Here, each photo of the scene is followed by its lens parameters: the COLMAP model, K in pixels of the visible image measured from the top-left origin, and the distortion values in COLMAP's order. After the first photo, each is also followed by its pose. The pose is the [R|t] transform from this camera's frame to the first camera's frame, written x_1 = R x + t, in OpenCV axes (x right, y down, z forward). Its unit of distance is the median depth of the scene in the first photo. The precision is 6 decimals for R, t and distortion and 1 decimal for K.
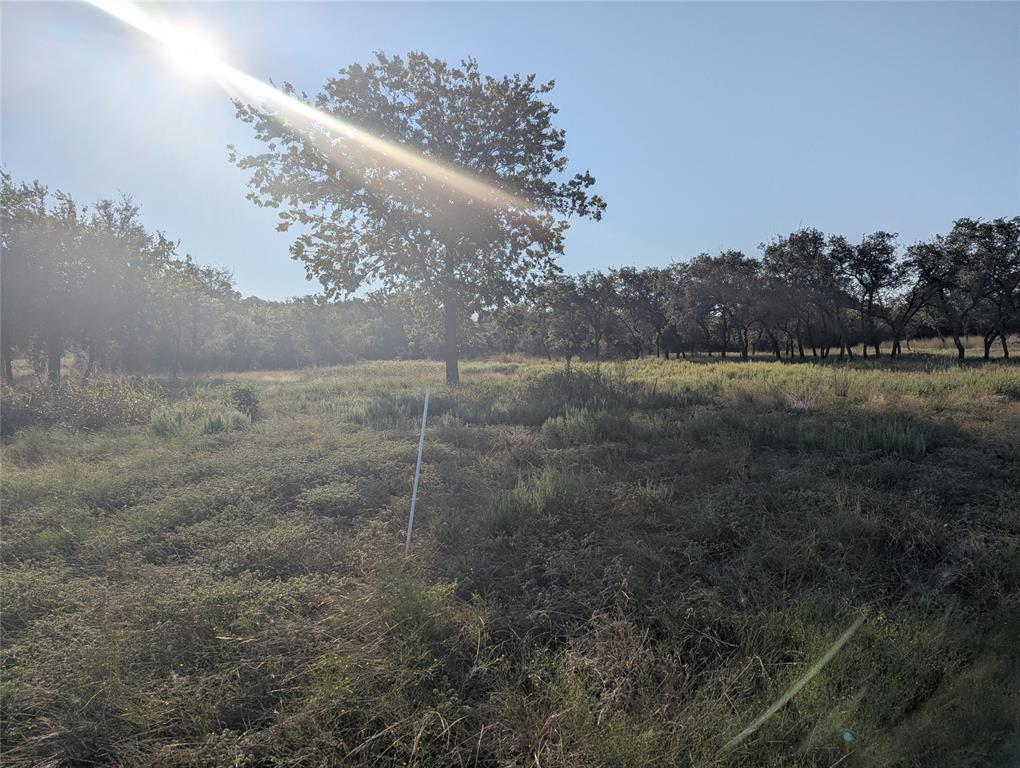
lens RADIAL K [[701.2, 0, 508.2], [0, 701.2, 385.5], [0, 0, 1]] dist [0.067757, -0.059811]
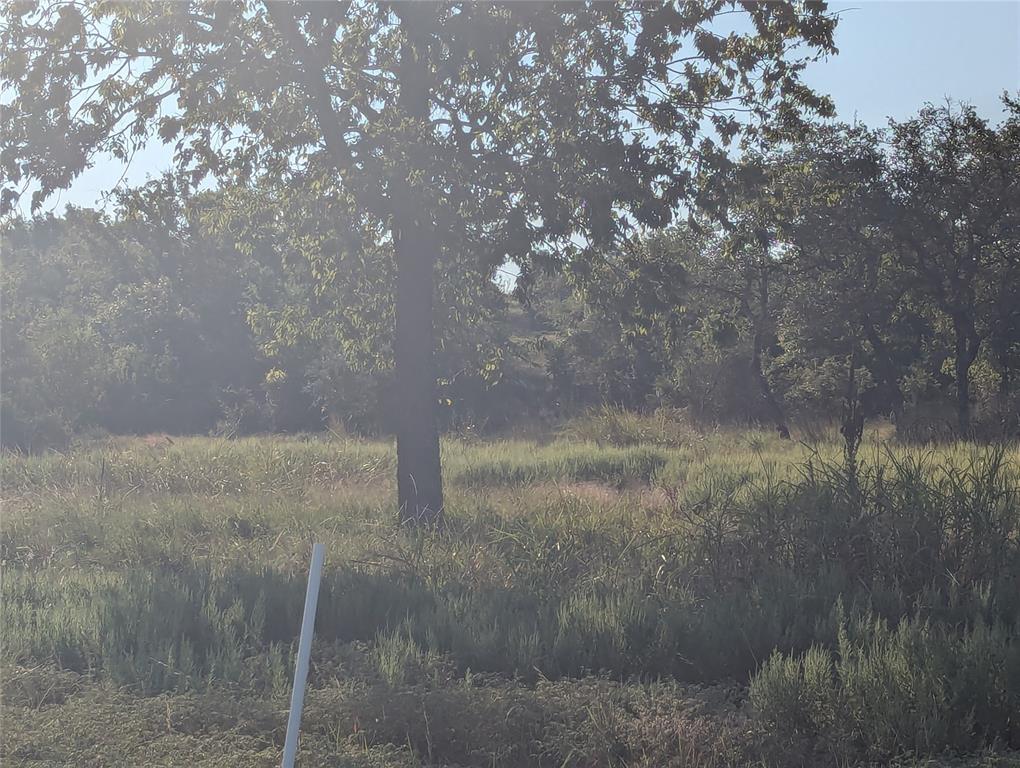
lens RADIAL K [[701.2, 0, 513.1], [0, 701.2, 379.7], [0, 0, 1]] dist [0.067757, -0.059811]
pose [[0.999411, 0.007643, 0.033441, -0.053325], [-0.003466, 0.992373, -0.123222, -0.024436], [-0.034128, 0.123034, 0.991815, 0.732194]]
